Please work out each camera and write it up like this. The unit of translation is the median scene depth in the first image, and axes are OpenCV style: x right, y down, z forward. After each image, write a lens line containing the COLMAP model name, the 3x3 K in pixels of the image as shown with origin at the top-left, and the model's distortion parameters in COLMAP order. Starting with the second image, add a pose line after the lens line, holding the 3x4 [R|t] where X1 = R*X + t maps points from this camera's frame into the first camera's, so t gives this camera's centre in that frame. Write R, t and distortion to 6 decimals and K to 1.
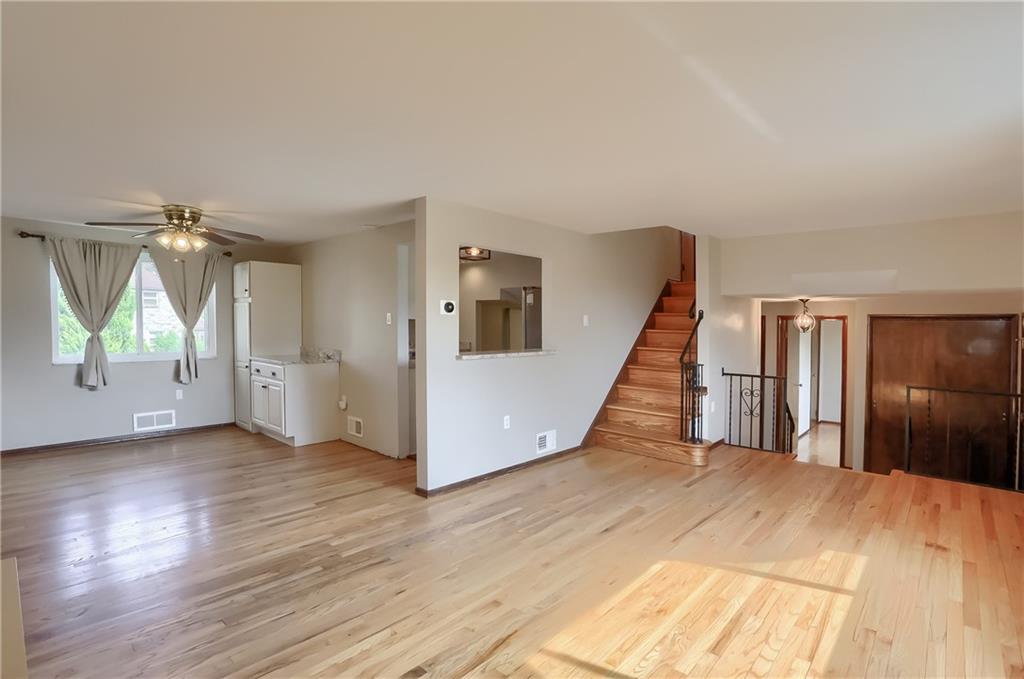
lens RADIAL K [[512.9, 0, 521.0], [0, 512.9, 339.1], [0, 0, 1]] dist [-0.041581, 0.021526]
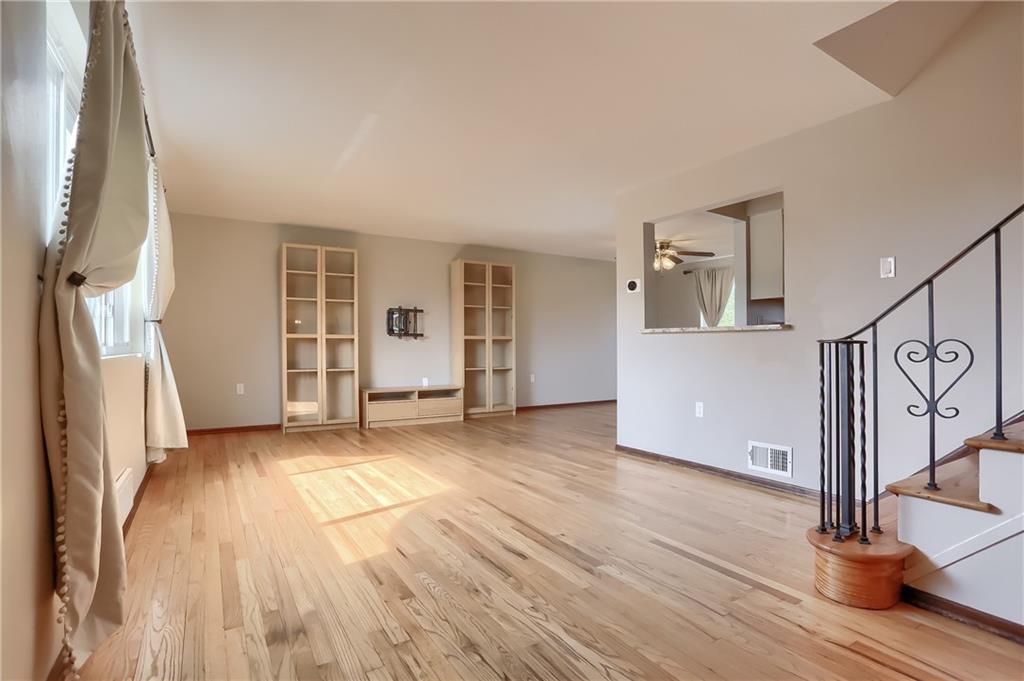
lens RADIAL K [[512.9, 0, 504.7], [0, 512.9, 346.5], [0, 0, 1]] dist [-0.041581, 0.021526]
pose [[-0.313857, -0.010977, -0.949407, 1.112985], [-0.030541, 0.999532, -0.001460, 0.087728], [0.948979, 0.028538, -0.314045, 1.210126]]
